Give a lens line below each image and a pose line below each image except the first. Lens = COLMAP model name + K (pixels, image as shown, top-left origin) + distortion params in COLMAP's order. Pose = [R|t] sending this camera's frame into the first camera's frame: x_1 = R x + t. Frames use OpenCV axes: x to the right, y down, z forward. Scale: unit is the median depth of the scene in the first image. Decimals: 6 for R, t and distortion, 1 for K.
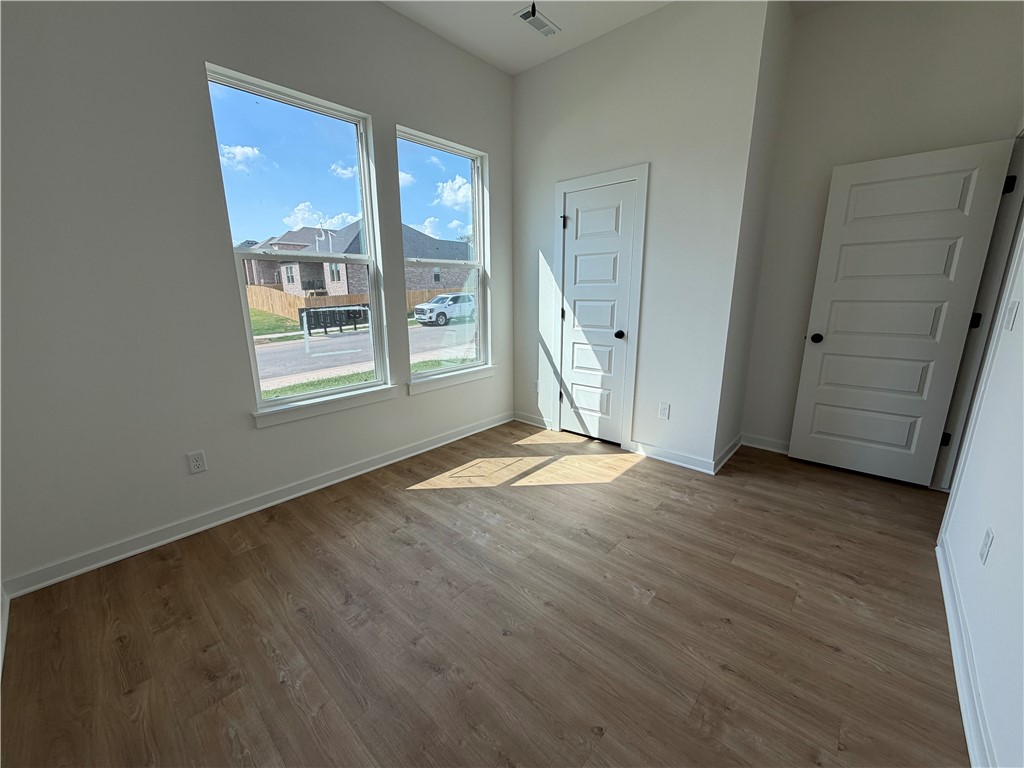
lens RADIAL K [[408.2, 0, 510.3], [0, 408.2, 385.4], [0, 0, 1]] dist [-0.002274, 0.000693]
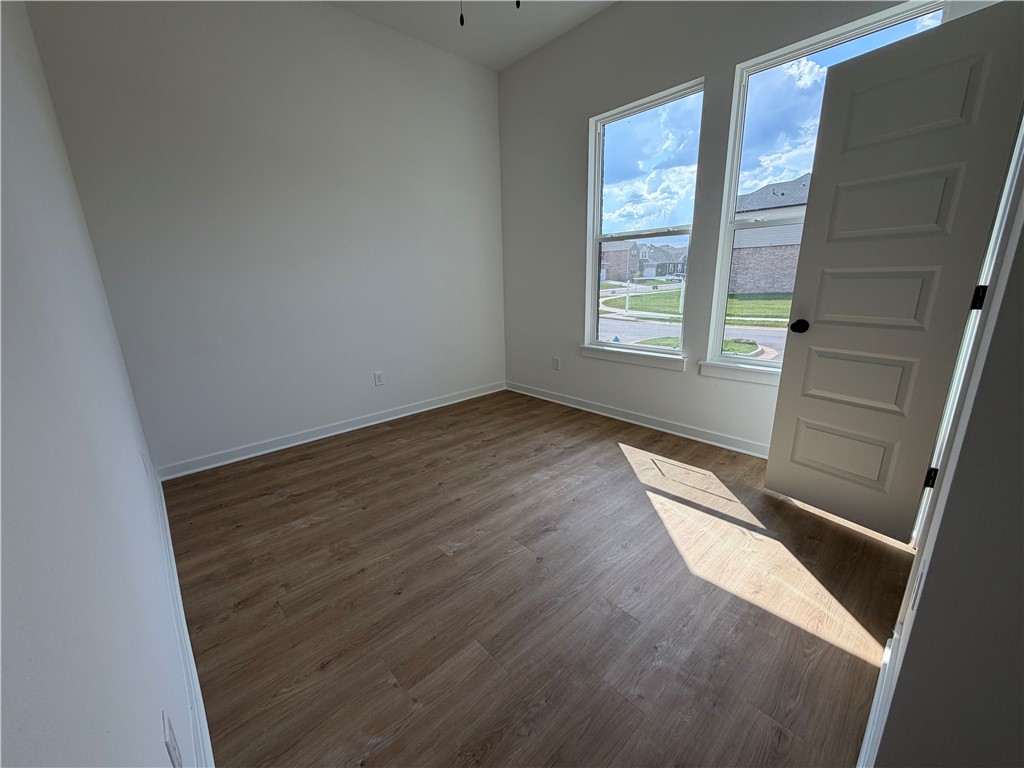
lens RADIAL K [[408.2, 0, 503.3], [0, 408.2, 382.7], [0, 0, 1]] dist [-0.002274, 0.000693]
pose [[-0.105965, 0.258175, -0.960269, 1.020507], [-0.201368, 0.940126, 0.274980, -0.181309], [0.973767, 0.222506, -0.047633, 0.903991]]
